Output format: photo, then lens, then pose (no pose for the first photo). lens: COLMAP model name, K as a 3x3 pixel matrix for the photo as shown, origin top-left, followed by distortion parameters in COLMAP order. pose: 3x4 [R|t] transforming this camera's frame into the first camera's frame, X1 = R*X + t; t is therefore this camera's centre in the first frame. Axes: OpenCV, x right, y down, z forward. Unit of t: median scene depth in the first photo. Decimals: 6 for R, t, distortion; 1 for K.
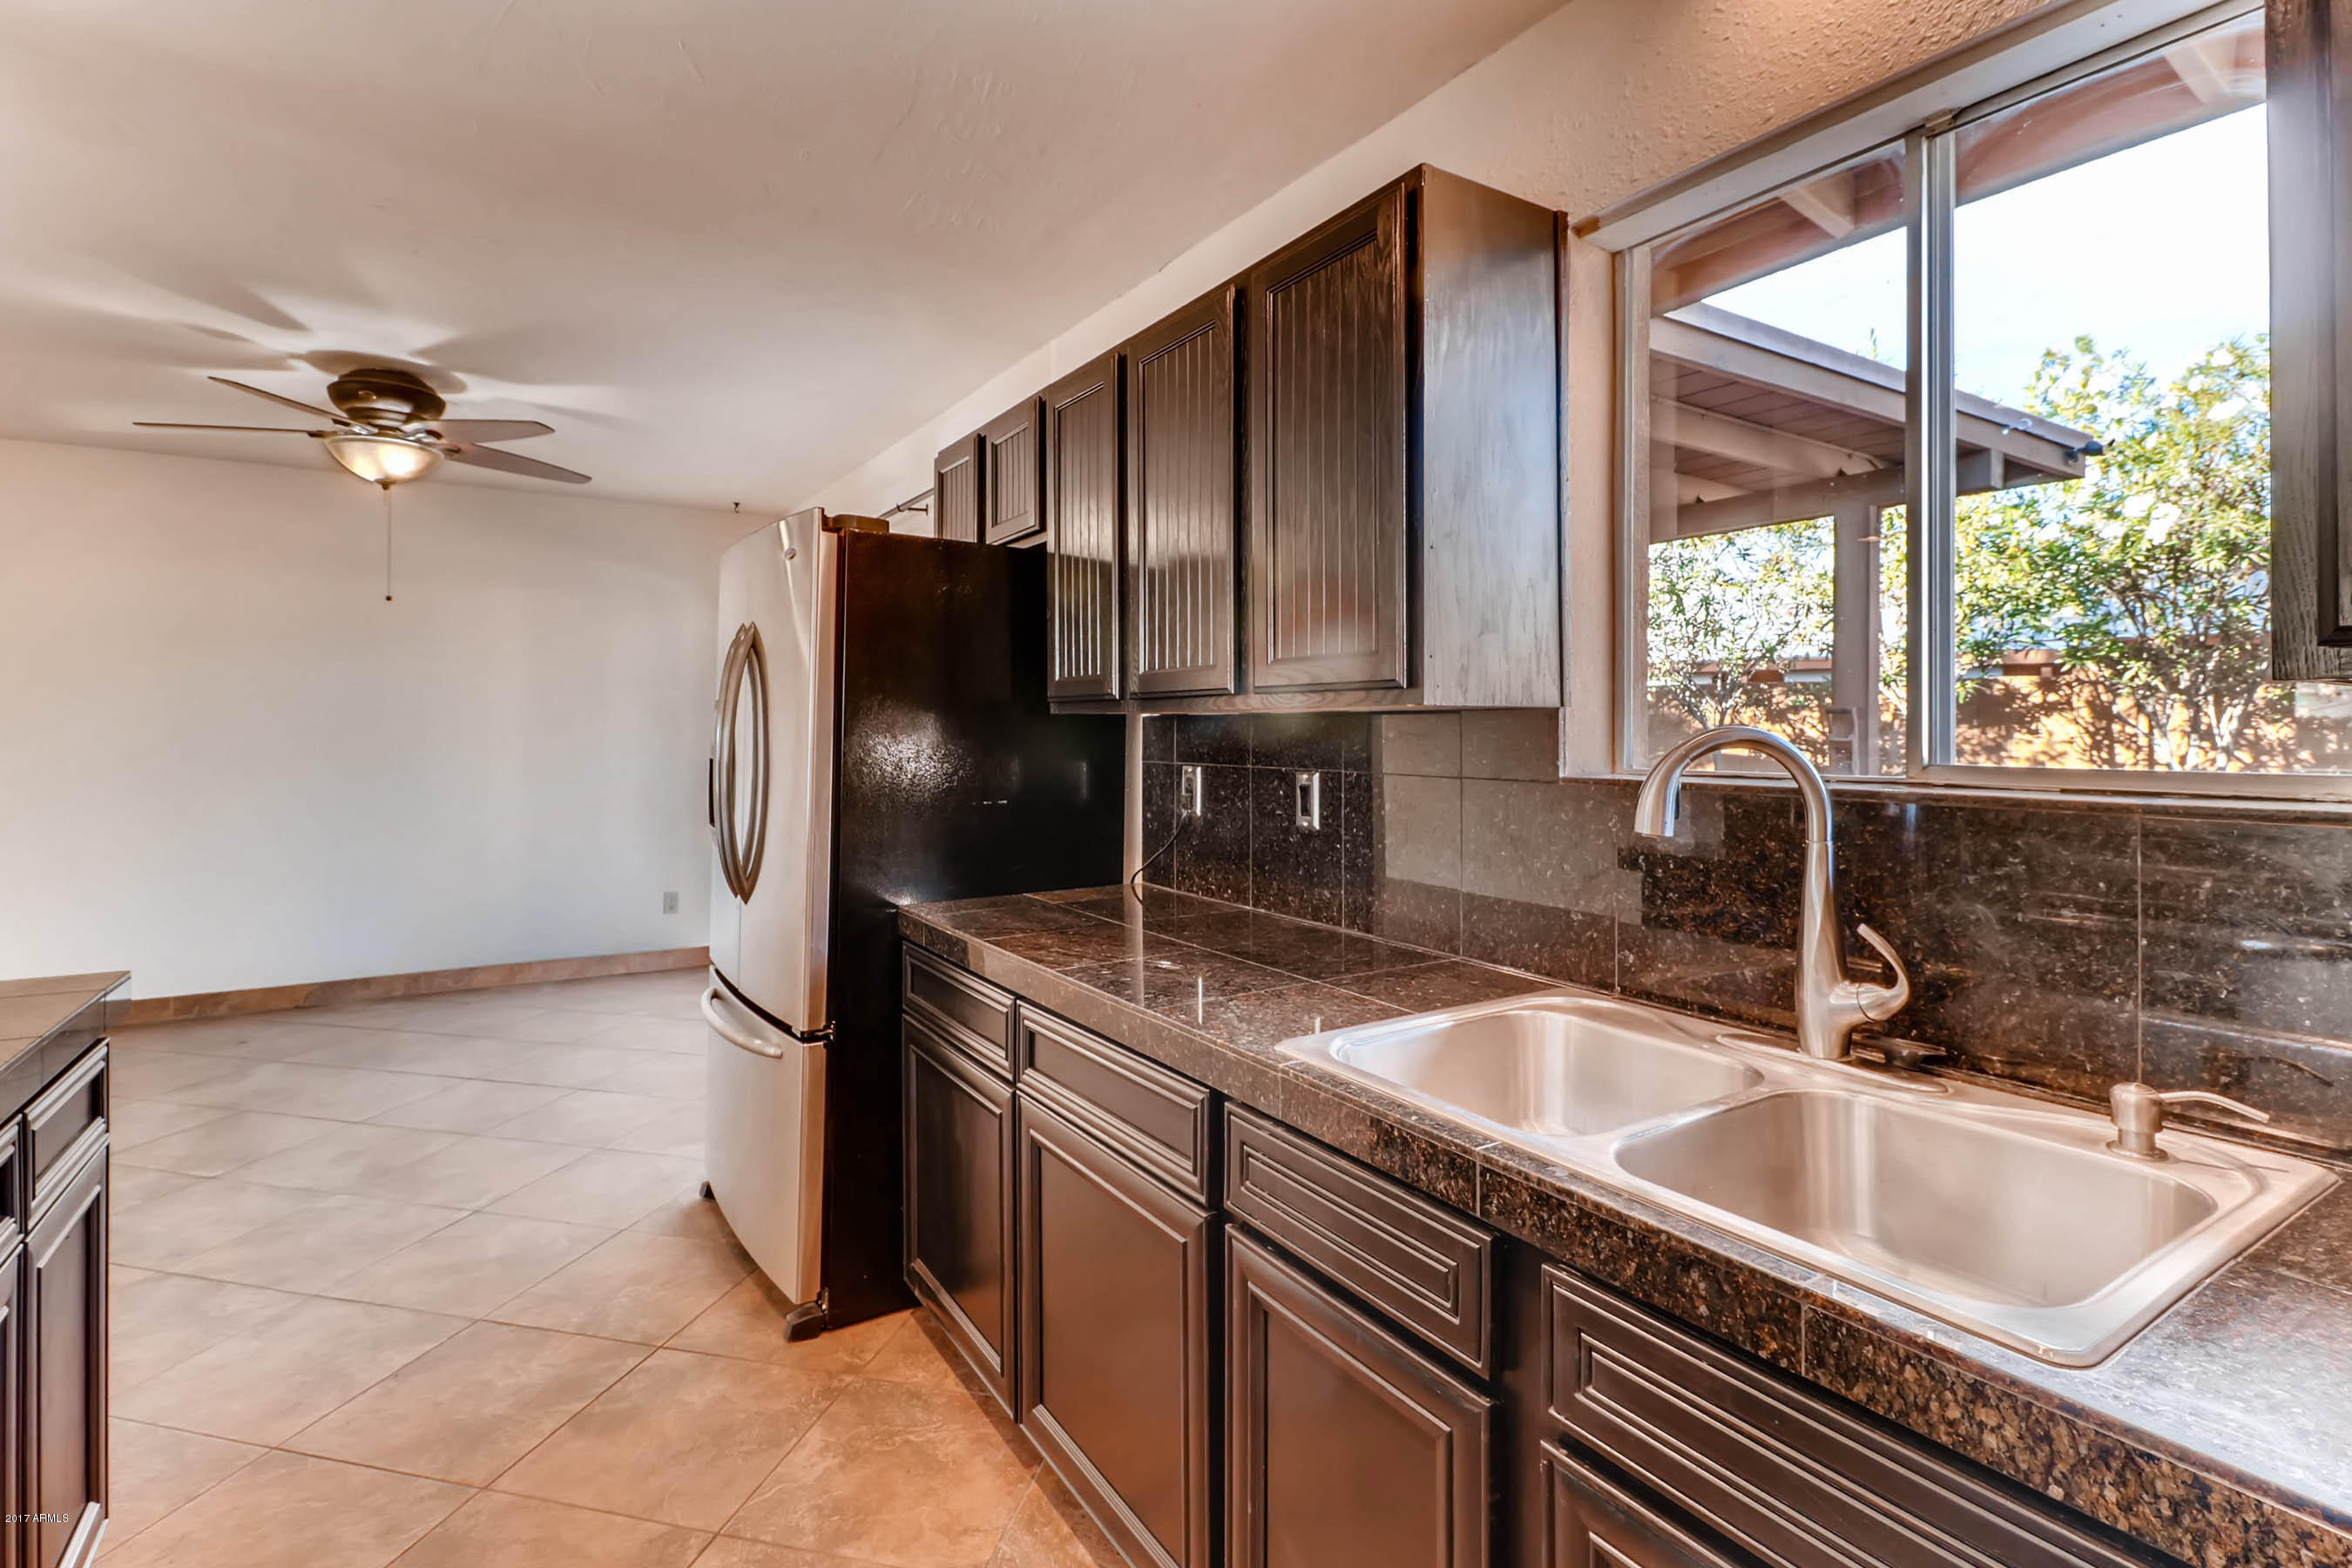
lens RADIAL K [[1094.0, 0, 1189.1], [0, 1094.0, 720.8], [0, 0, 1]] dist [0.002856, -0.011281]
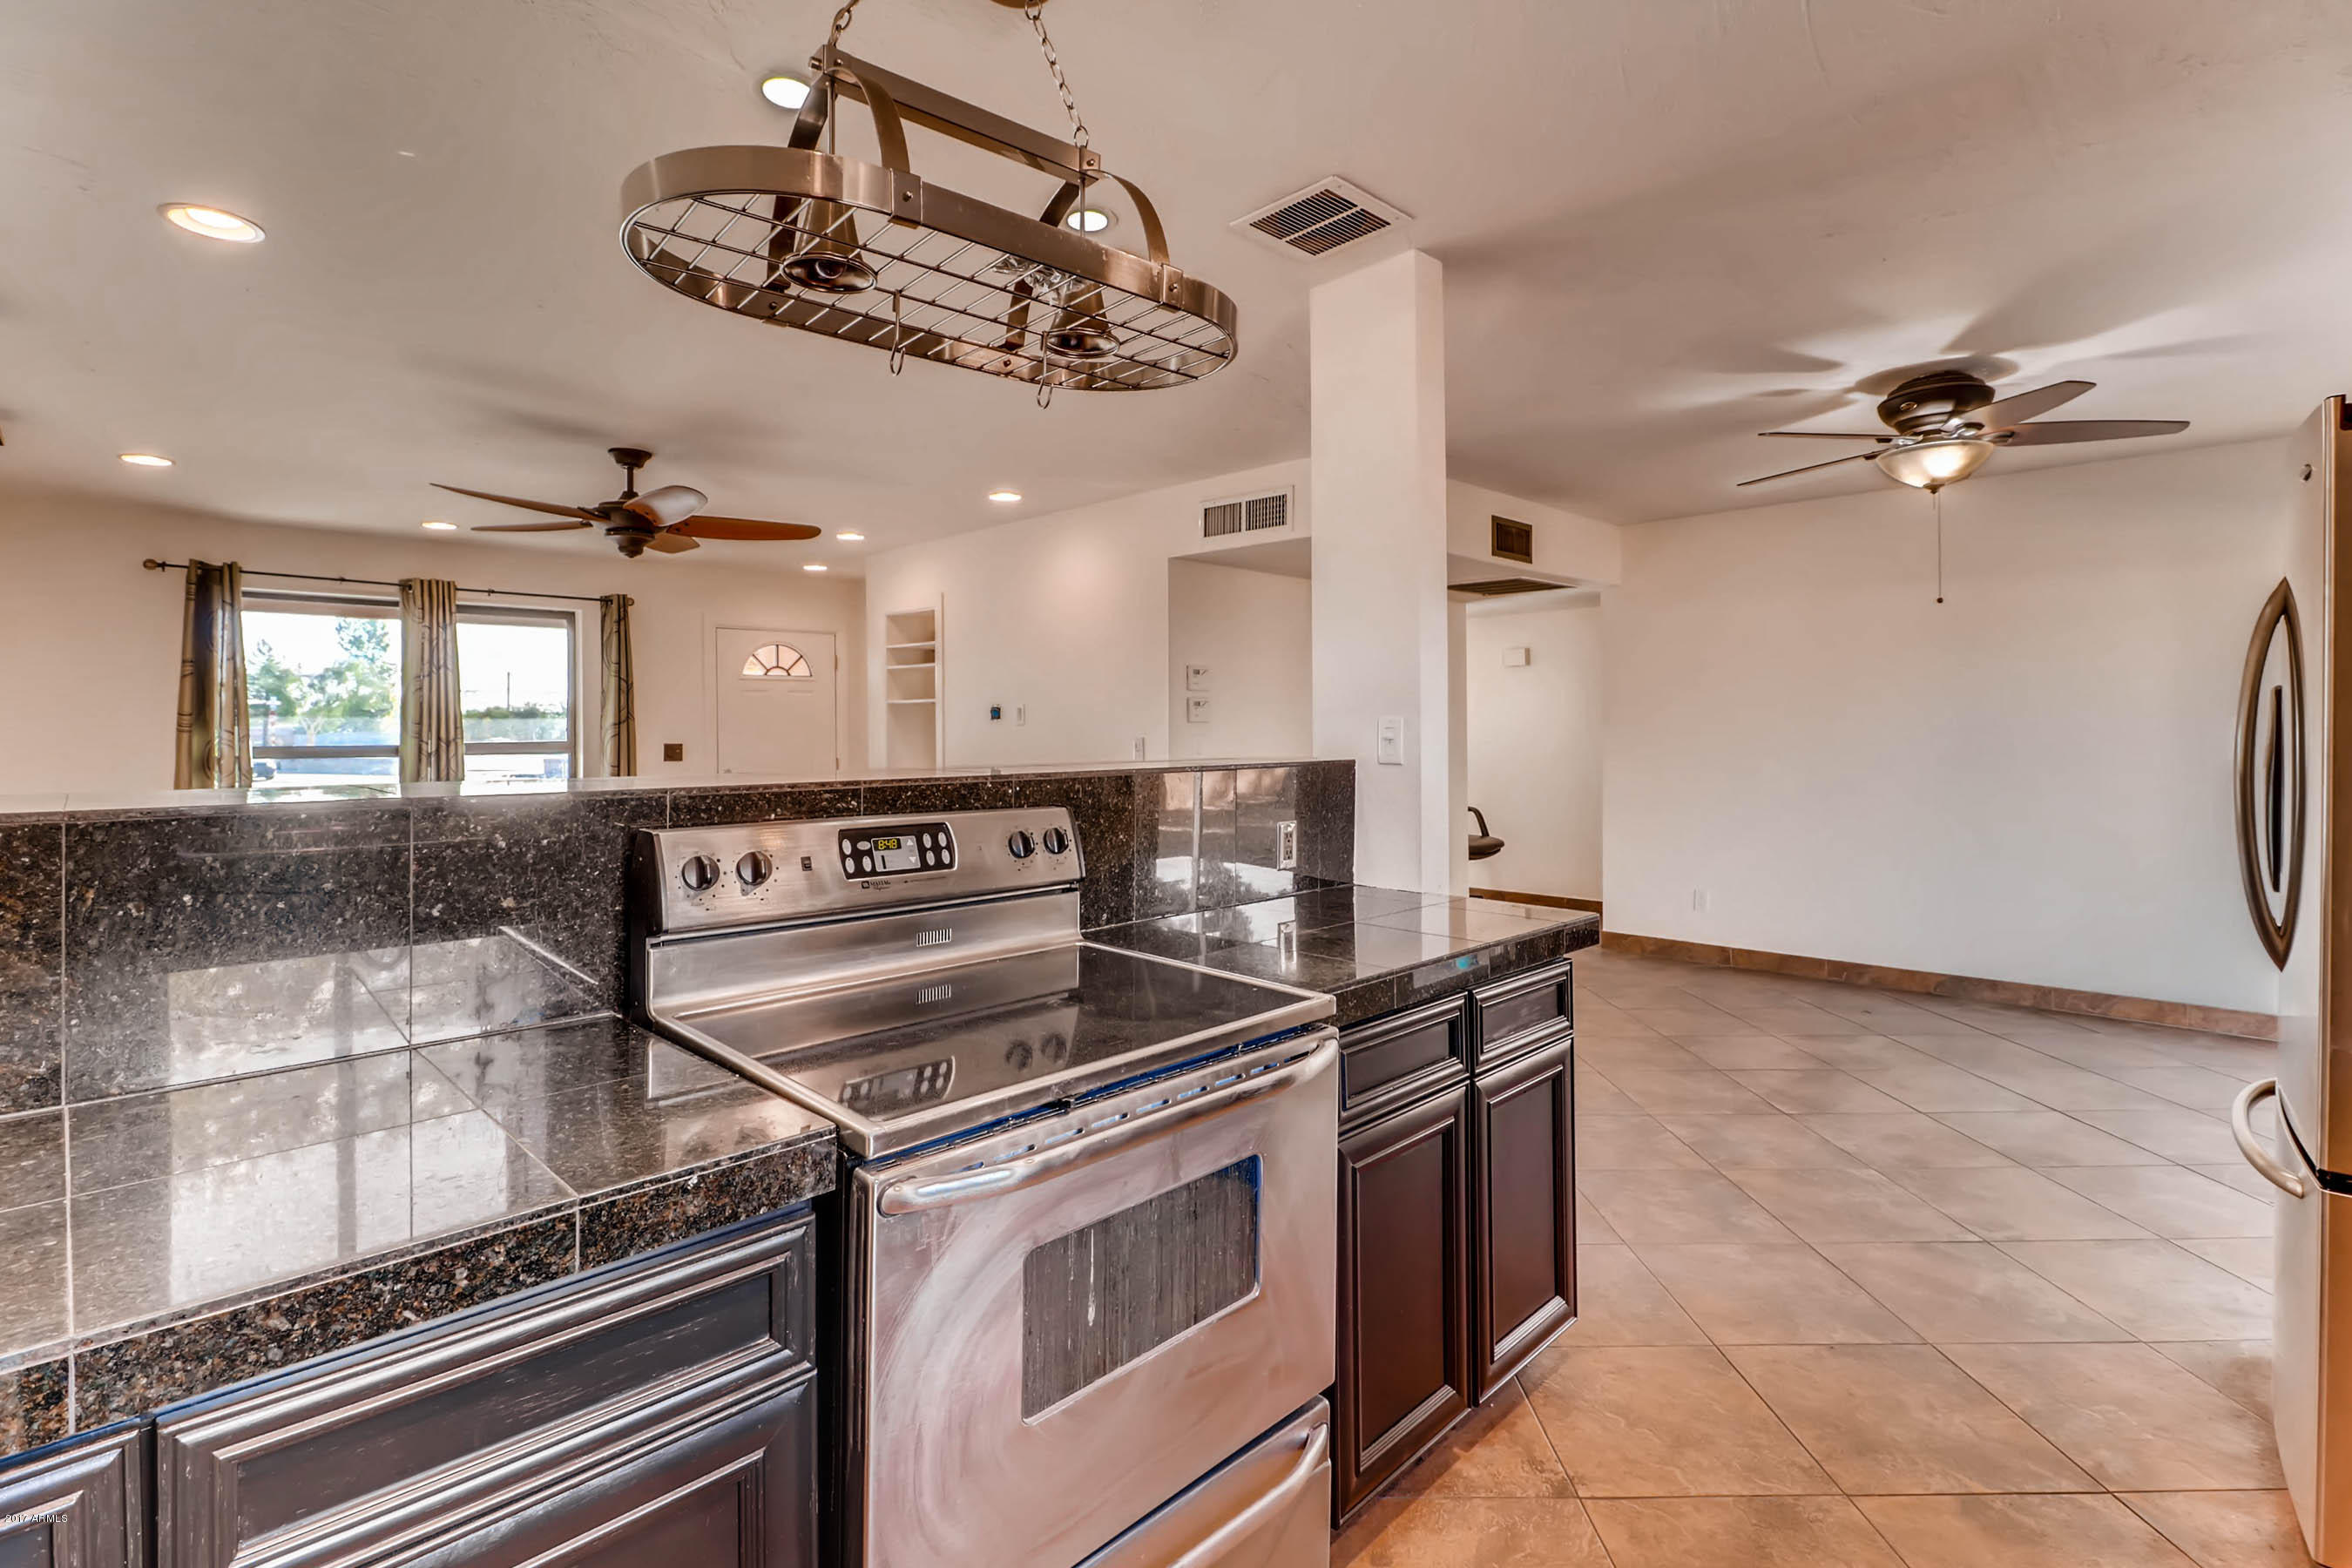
lens RADIAL K [[1094.0, 0, 1189.1], [0, 1094.0, 720.8], [0, 0, 1]] dist [0.002856, -0.011281]
pose [[0.201387, -0.013423, -0.979420, 0.118304], [0.010585, 0.999878, -0.011527, 0.003635], [0.979454, -0.008046, 0.201505, 0.124110]]
